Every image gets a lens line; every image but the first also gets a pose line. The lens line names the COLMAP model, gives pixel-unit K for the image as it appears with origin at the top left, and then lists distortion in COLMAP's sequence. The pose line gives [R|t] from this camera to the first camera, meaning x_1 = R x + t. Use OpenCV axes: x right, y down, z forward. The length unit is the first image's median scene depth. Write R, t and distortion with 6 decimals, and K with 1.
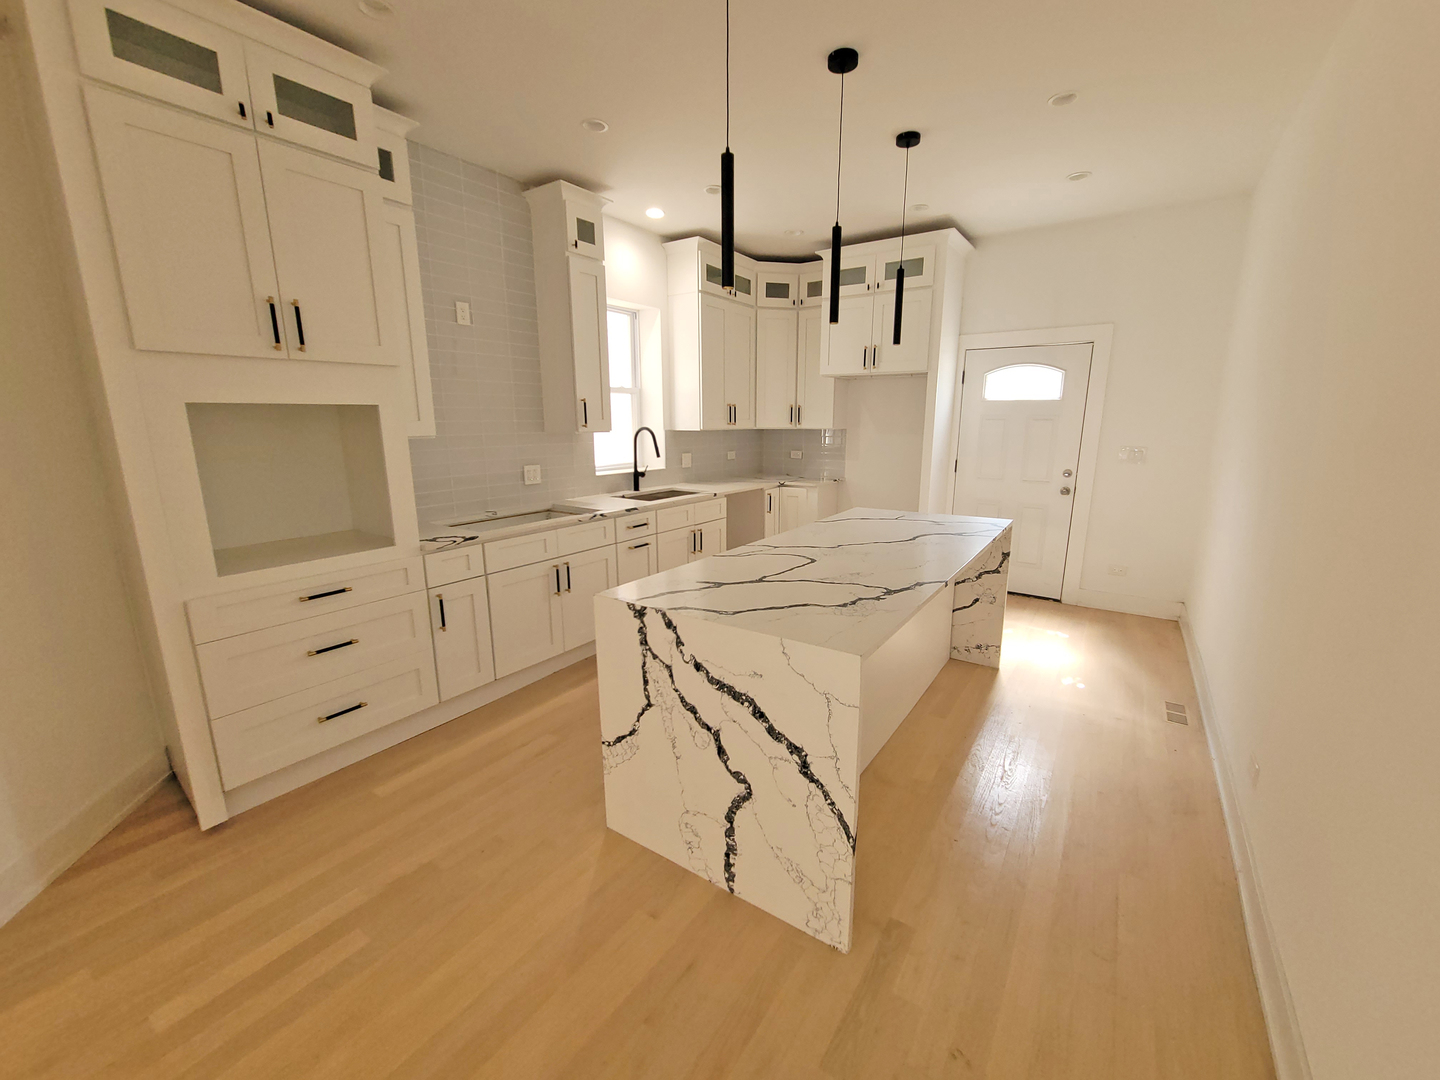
lens RADIAL K [[587.0, 0, 724.6], [0, 587.0, 538.1], [0, 0, 1]] dist [0.001711, 0.000049]
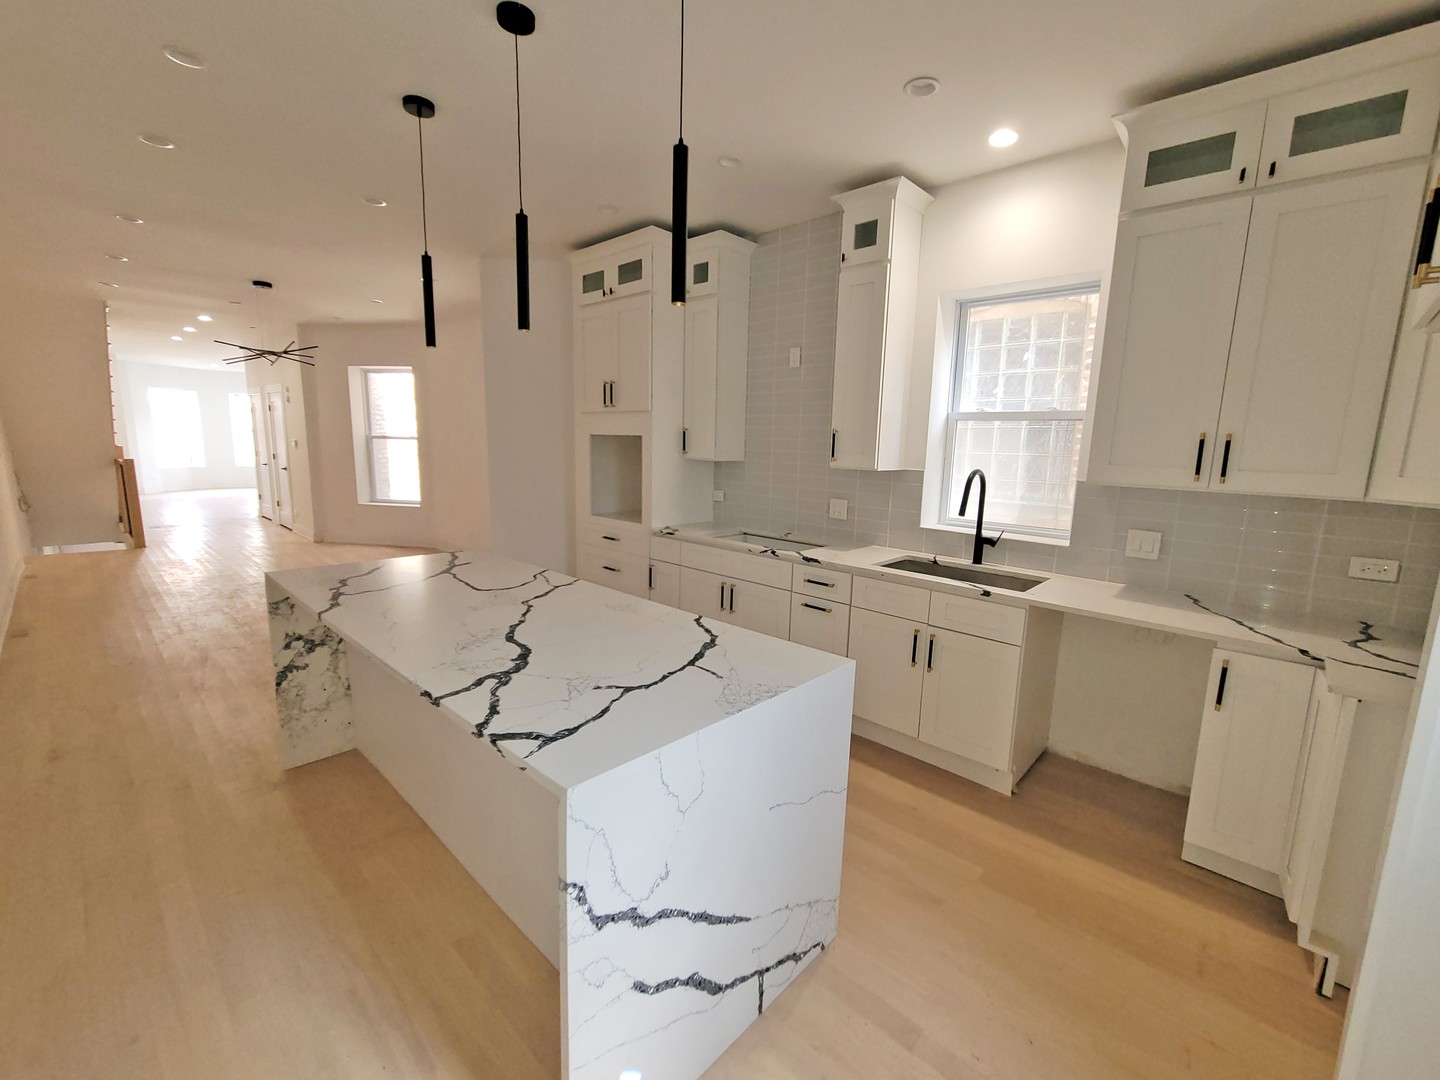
lens RADIAL K [[587.0, 0, 711.3], [0, 587.0, 540.1], [0, 0, 1]] dist [0.001711, 0.000049]
pose [[-0.146141, 0.152634, -0.977418, 1.367630], [-0.234412, 0.954544, 0.184111, -0.399216], [0.961090, 0.256025, -0.103719, 1.939736]]
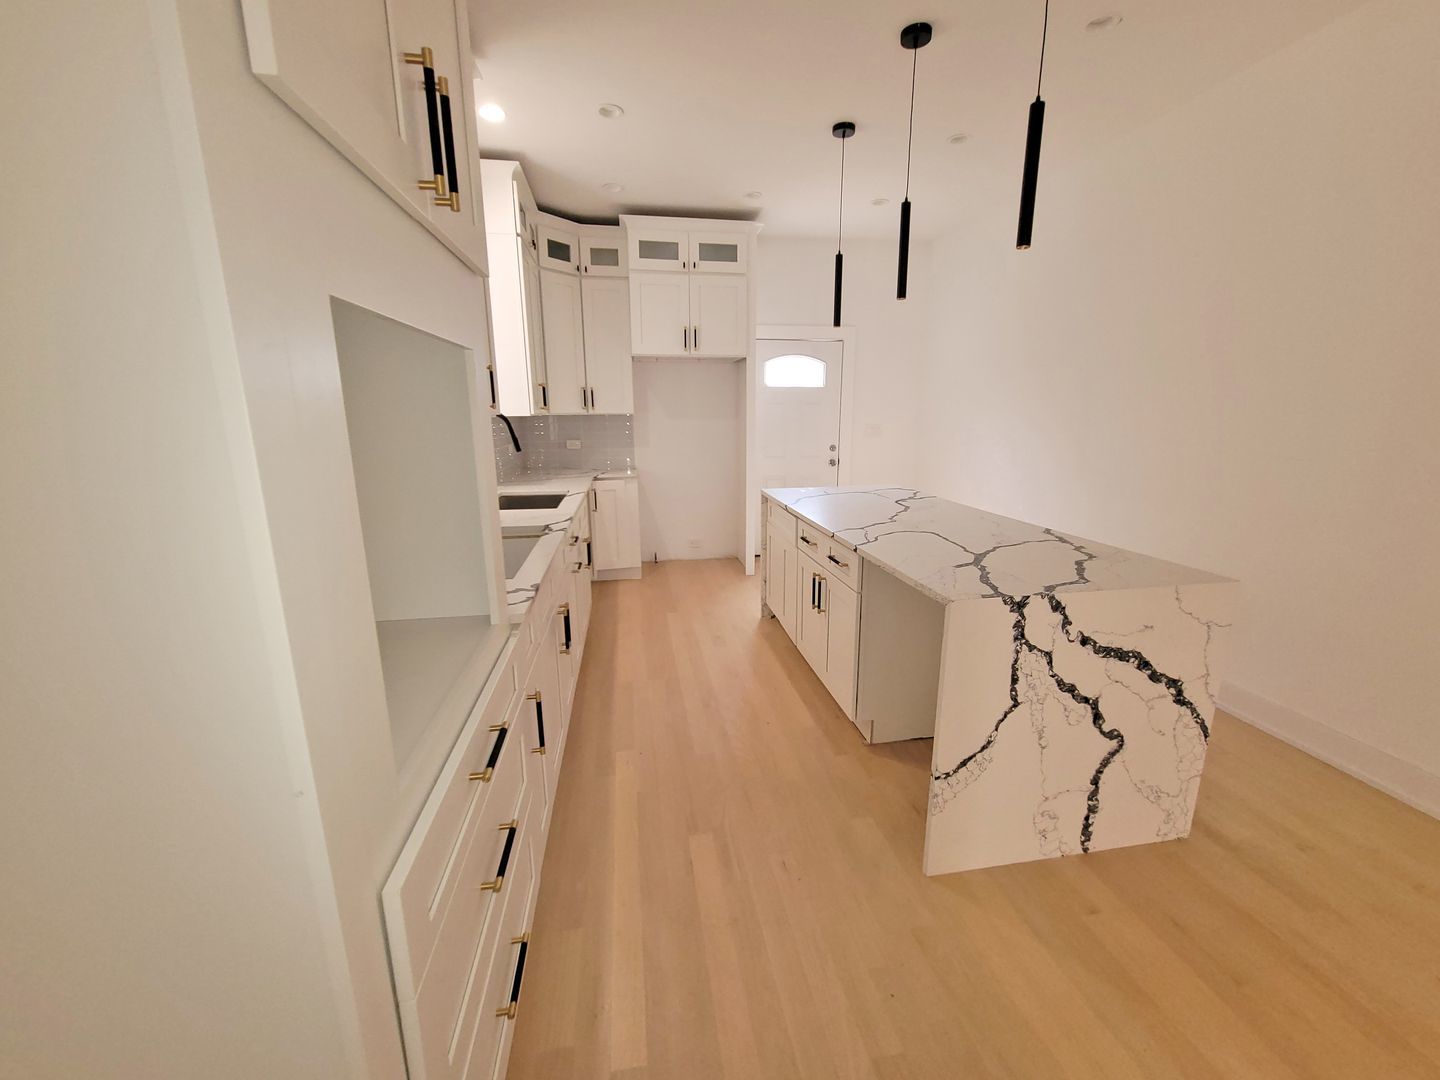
lens RADIAL K [[587.0, 0, 728.1], [0, 587.0, 538.7], [0, 0, 1]] dist [0.001711, 0.000049]
pose [[0.716225, -0.151939, 0.681128, -1.030527], [0.144189, 0.987170, 0.068589, -0.092759], [-0.682811, 0.049086, 0.728944, 0.643663]]
